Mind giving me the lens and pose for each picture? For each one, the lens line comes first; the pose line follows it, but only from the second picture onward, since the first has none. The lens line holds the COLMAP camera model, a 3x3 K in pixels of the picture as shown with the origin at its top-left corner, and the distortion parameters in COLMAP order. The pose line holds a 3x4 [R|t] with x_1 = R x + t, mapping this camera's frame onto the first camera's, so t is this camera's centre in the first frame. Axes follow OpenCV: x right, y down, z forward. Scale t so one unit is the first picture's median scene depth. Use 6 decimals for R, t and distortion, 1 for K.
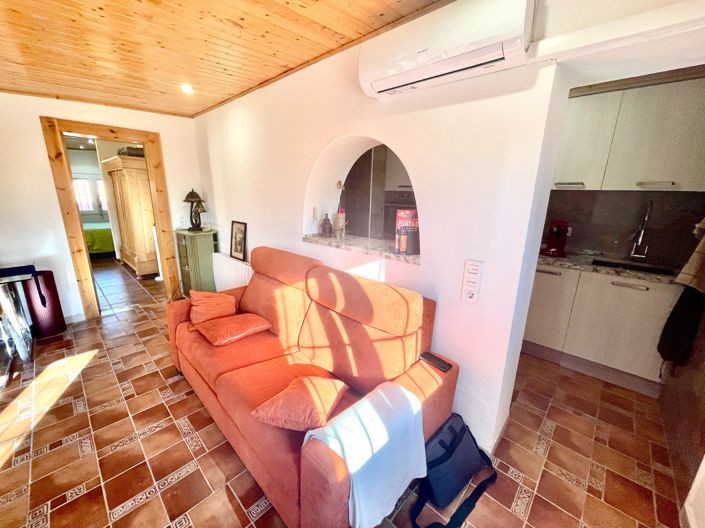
lens RADIAL K [[284.4, 0, 352.2], [0, 284.4, 264.0], [0, 0, 1]] dist [-0.003274, 0.000072]
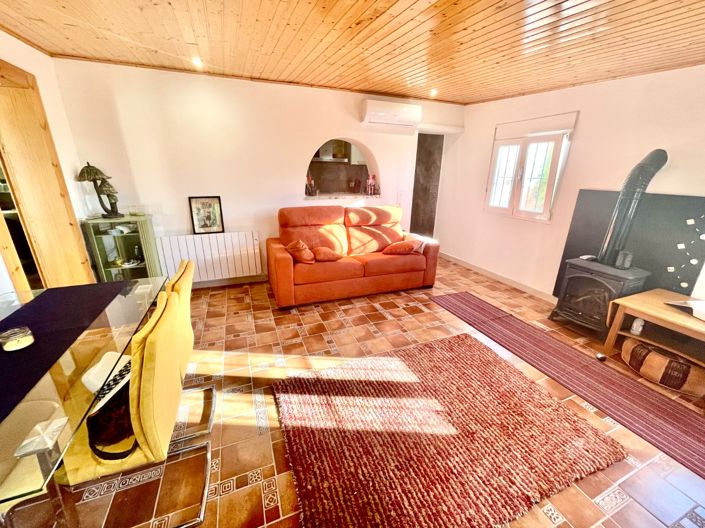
lens RADIAL K [[284.4, 0, 350.0], [0, 284.4, 264.7], [0, 0, 1]] dist [-0.003274, 0.000072]
pose [[0.407987, -0.298886, 0.862678, -1.435511], [0.220297, 0.949204, 0.224679, -0.037707], [-0.886011, 0.098379, 0.453107, 0.129699]]
